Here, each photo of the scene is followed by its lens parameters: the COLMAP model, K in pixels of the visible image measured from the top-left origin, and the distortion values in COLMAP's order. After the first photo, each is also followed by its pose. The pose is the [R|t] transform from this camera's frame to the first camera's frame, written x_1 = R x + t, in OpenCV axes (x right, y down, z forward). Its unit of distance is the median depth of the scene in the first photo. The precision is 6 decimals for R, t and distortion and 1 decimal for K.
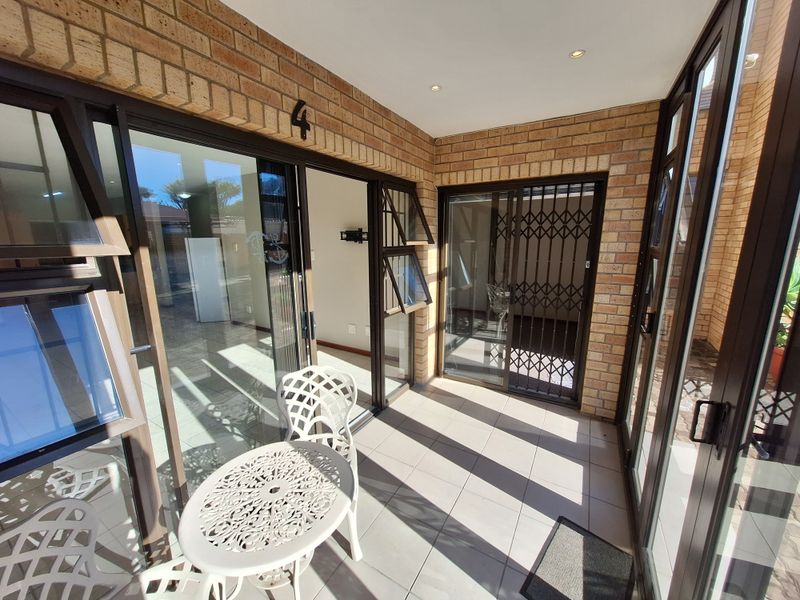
lens RADIAL K [[315.3, 0, 400.2], [0, 315.3, 301.7], [0, 0, 1]] dist [-0.002149, 0.000062]
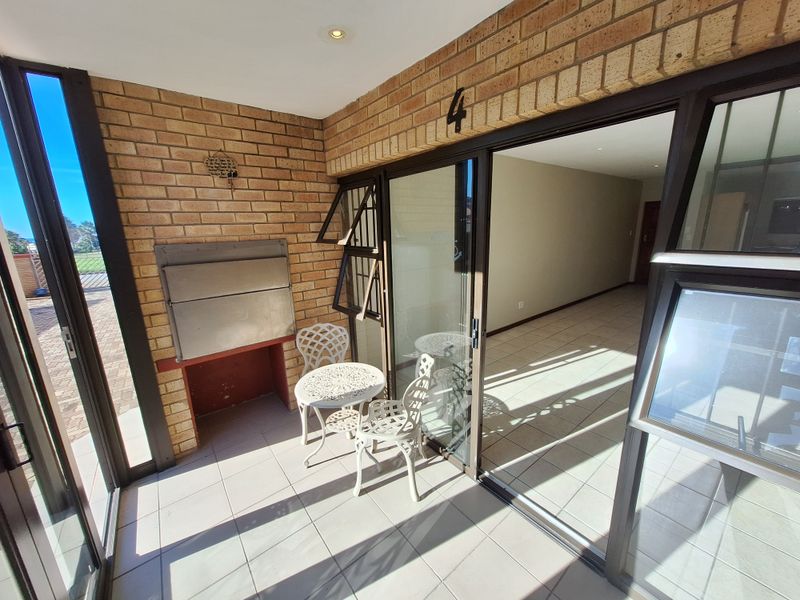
lens RADIAL K [[315.3, 0, 400.2], [0, 315.3, 301.7], [0, 0, 1]] dist [-0.002149, 0.000062]
pose [[-0.357968, 0.230151, -0.904925, 0.628418], [-0.156056, 0.940769, 0.301000, -0.262931], [0.920601, 0.248967, -0.300848, 1.100145]]
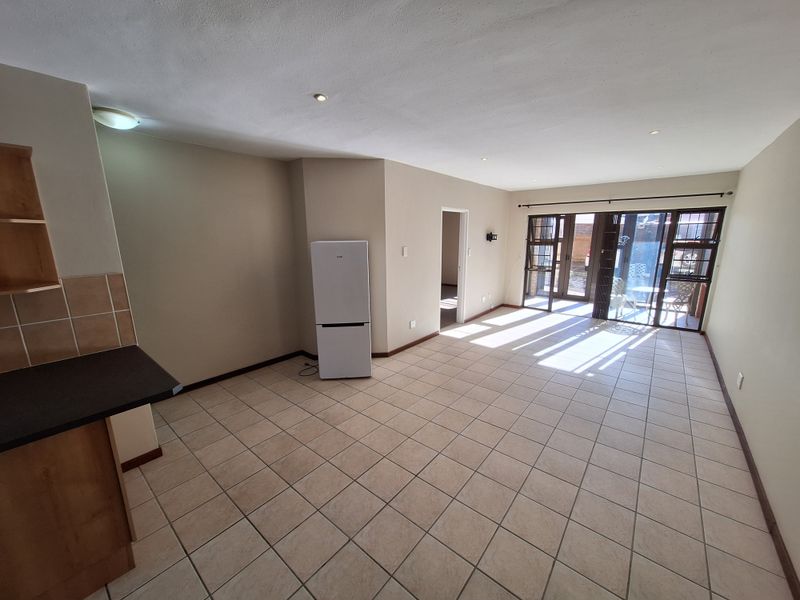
lens RADIAL K [[315.3, 0, 400.2], [0, 315.3, 301.7], [0, 0, 1]] dist [-0.002149, 0.000062]
pose [[0.151396, -0.204372, 0.967115, -3.629491], [0.203513, 0.963876, 0.171829, -0.524890], [-0.967296, 0.170806, 0.187519, 2.416494]]
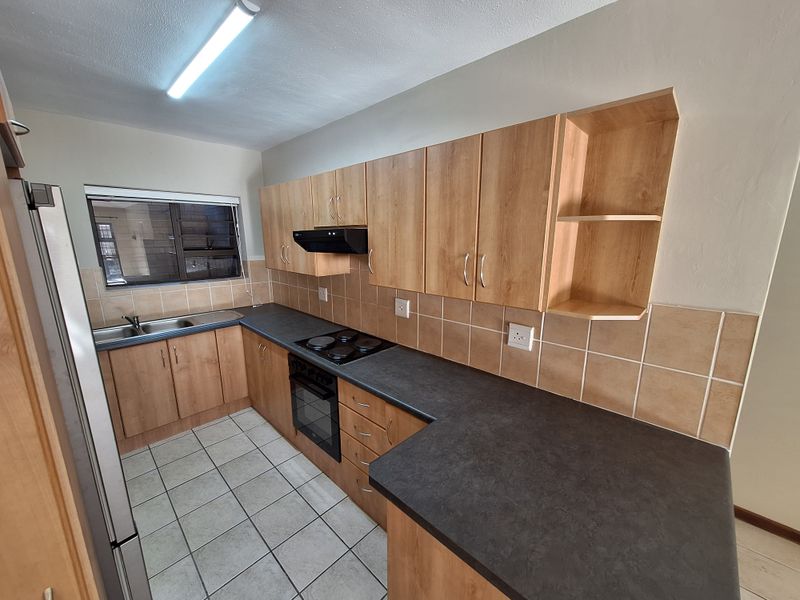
lens RADIAL K [[315.3, 0, 400.2], [0, 315.3, 301.7], [0, 0, 1]] dist [-0.002149, 0.000062]
pose [[0.973822, 0.052045, -0.221273, -3.187111], [-0.049899, 0.998637, 0.015279, -0.630757], [0.221767, -0.003838, 0.975092, 2.866765]]
